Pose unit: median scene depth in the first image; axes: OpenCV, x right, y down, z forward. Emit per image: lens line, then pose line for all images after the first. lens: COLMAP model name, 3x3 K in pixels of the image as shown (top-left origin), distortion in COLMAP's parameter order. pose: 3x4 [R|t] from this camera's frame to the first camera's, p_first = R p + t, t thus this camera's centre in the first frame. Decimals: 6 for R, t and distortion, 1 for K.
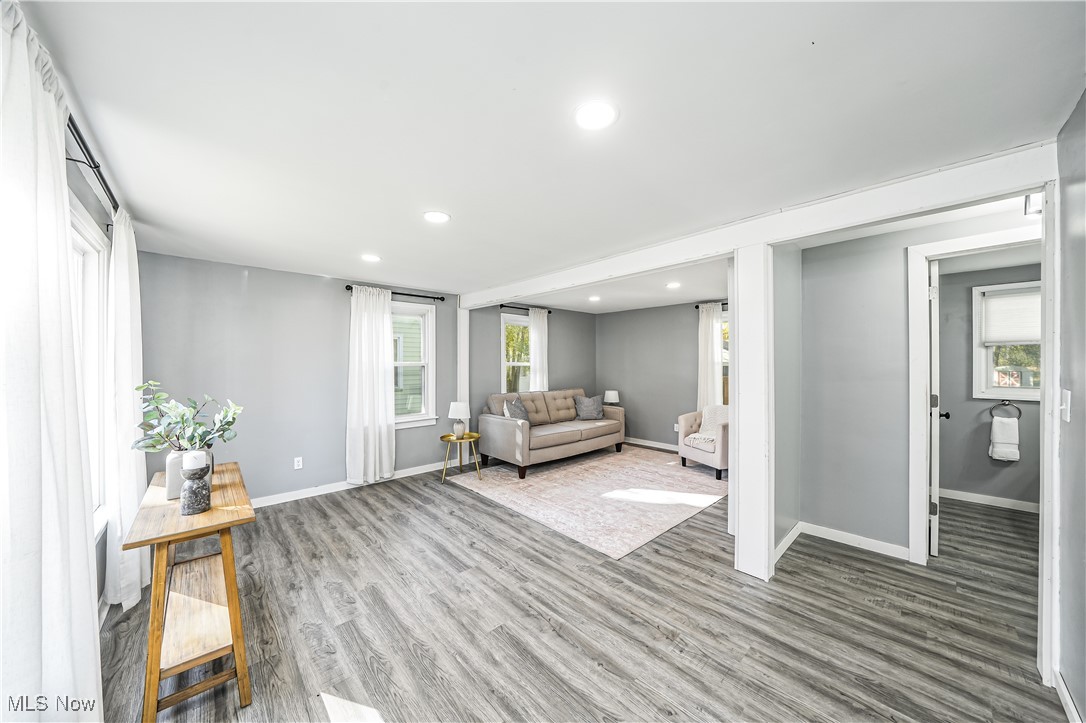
lens RADIAL K [[369.6, 0, 549.4], [0, 369.6, 364.4], [0, 0, 1]] dist [-0.000539, -0.000327]
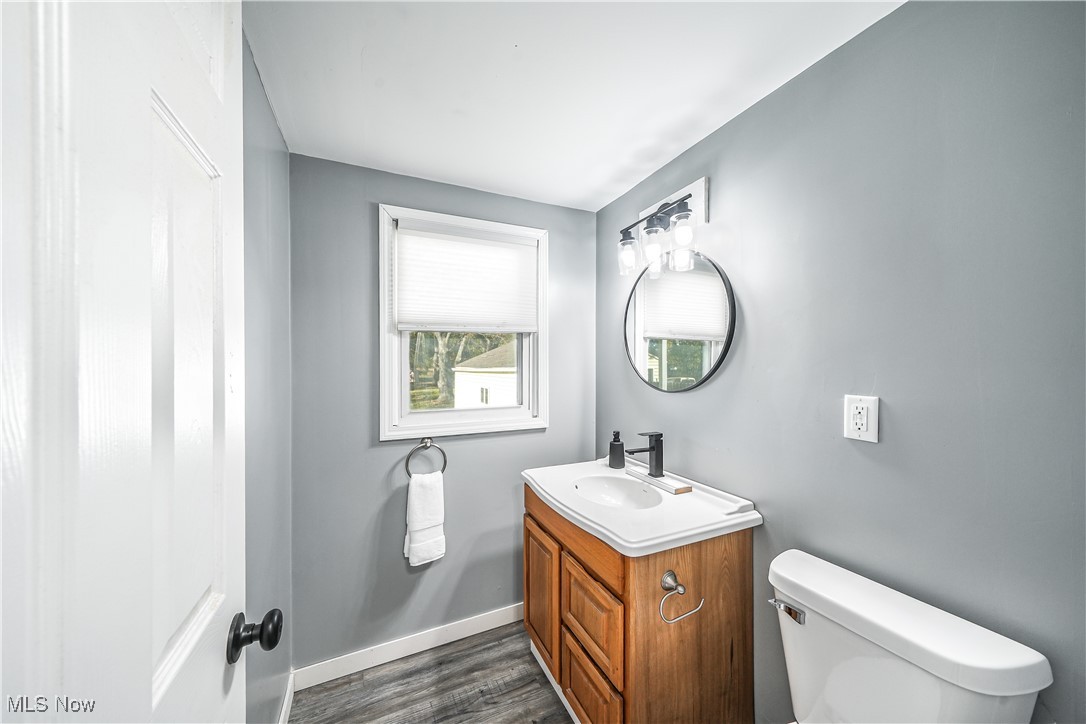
lens RADIAL K [[369.6, 0, 545.3], [0, 369.6, 365.5], [0, 0, 1]] dist [-0.000539, -0.000327]
pose [[0.318157, -0.001660, 0.948037, 0.787834], [0.003440, 0.999994, 0.000596, -0.005008], [-0.948032, 0.003071, 0.318160, 0.667862]]
